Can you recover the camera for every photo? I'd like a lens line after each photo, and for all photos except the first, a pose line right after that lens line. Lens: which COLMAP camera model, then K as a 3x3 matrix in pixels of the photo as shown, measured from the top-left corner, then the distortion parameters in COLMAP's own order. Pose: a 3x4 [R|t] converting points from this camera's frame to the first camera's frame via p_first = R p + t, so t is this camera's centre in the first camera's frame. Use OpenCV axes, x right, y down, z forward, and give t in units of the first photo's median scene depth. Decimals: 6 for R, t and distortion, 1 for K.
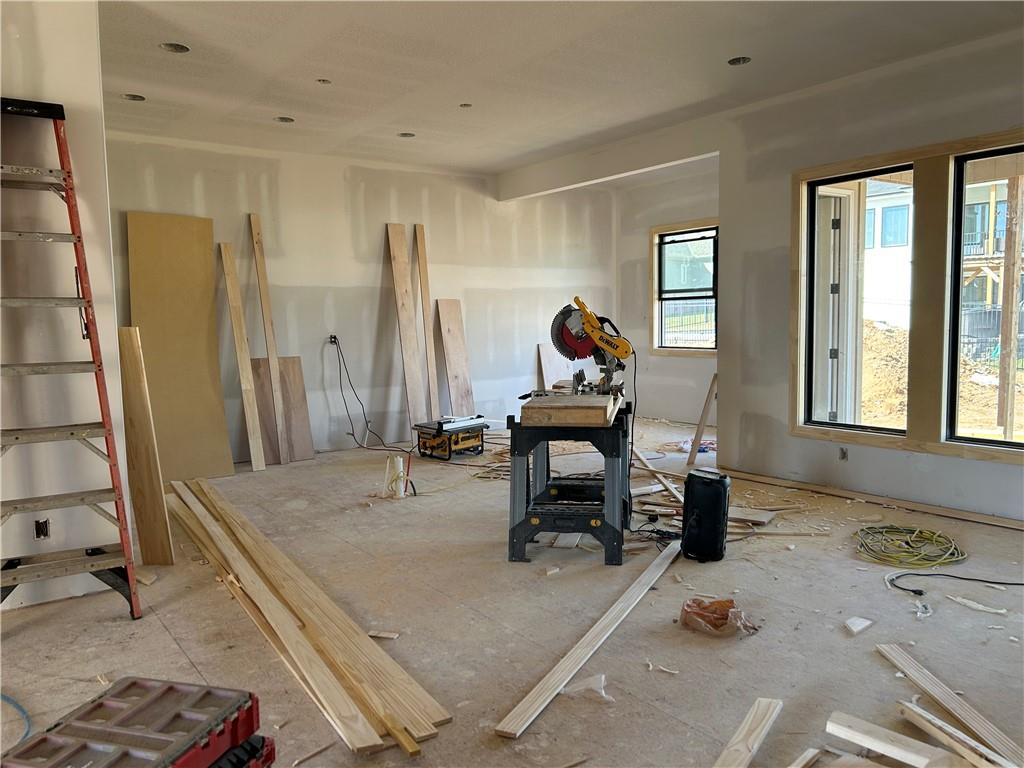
lens RADIAL K [[772.6, 0, 508.9], [0, 772.6, 385.9], [0, 0, 1]] dist [0.051103, -0.047868]
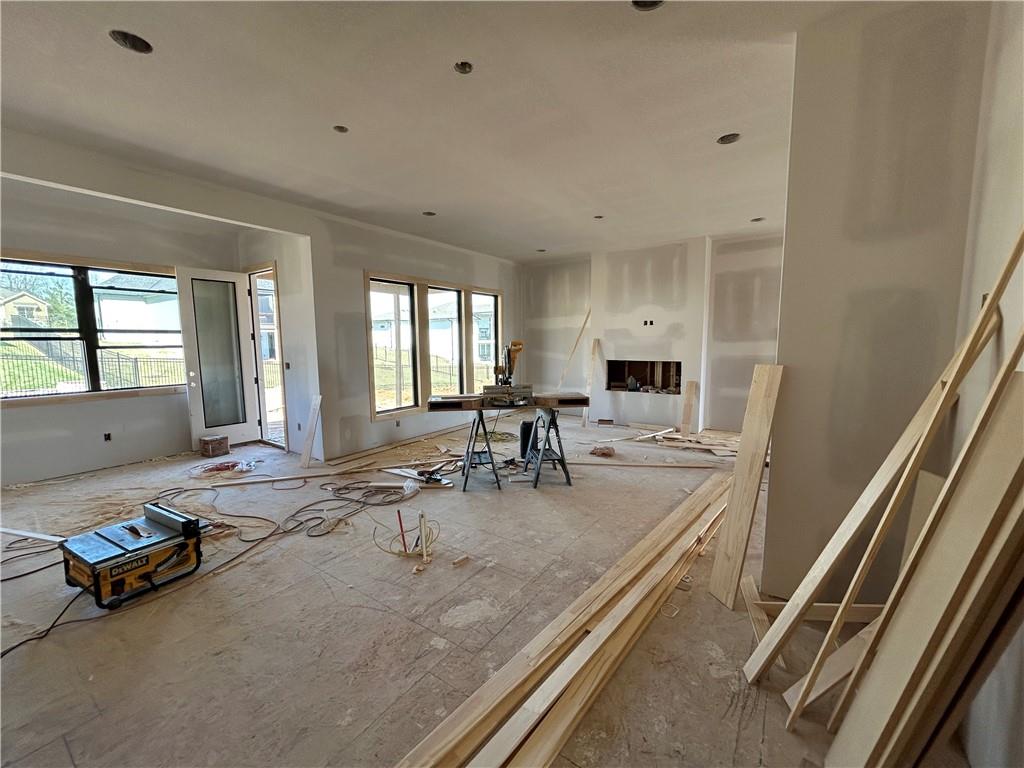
lens RADIAL K [[413.8, 0, 513.0], [0, 413.8, 386.6], [0, 0, 1]] dist [0.000146, -0.000076]
pose [[-0.330903, -0.083660, 0.939949, -0.726091], [0.097054, 0.987763, 0.122083, -0.118958], [-0.938660, 0.131624, -0.318734, 1.198227]]
